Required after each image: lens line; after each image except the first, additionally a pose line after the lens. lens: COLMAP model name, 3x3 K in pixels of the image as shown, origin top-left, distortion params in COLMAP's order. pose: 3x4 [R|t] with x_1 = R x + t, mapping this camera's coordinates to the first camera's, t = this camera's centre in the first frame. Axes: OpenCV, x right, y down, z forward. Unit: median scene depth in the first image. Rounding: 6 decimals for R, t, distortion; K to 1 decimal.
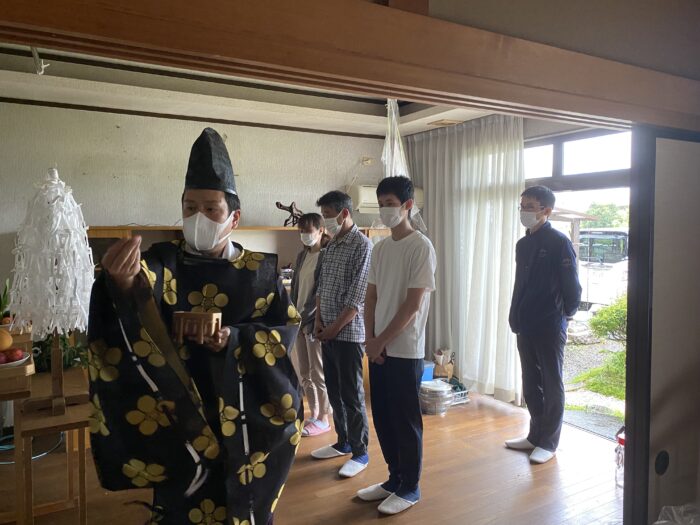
lens RADIAL K [[523.6, 0, 350.0], [0, 523.6, 262.5], [0, 0, 1]] dist [0.093395, -0.089886]
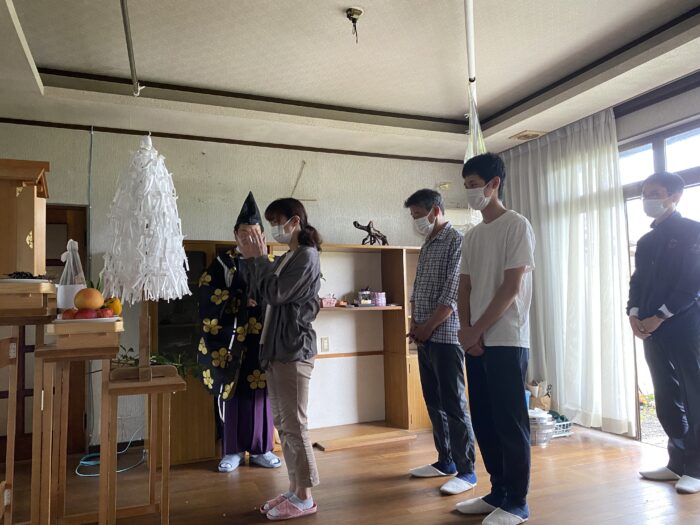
lens RADIAL K [[532.6, 0, 349.8], [0, 532.6, 270.8], [0, 0, 1]] dist [0.022851, -0.000887]
pose [[0.991169, -0.027904, -0.129639, -0.024023], [0.012736, 0.993123, -0.116385, 0.101591], [0.131995, 0.113706, 0.984707, 0.038184]]
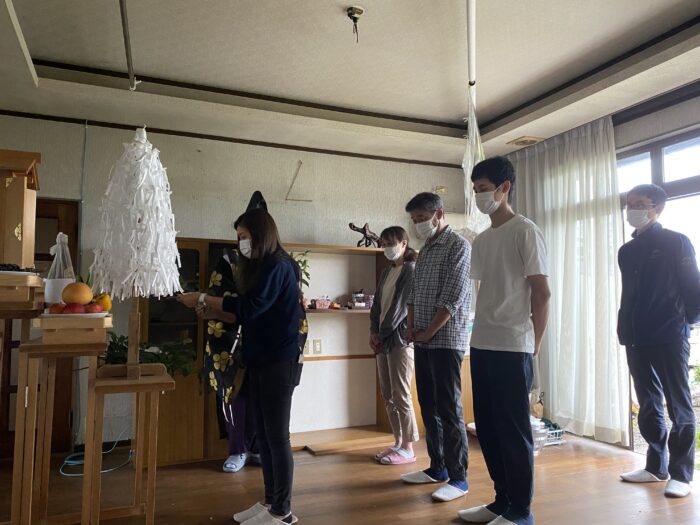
lens RADIAL K [[533.5, 0, 349.4], [0, 533.5, 270.0], [0, 0, 1]] dist [0.021313, 0.000304]
pose [[0.993001, -0.005903, -0.117957, -0.027367], [-0.008910, 0.992159, -0.124661, 0.103679], [0.117768, 0.124839, 0.985163, 0.046534]]
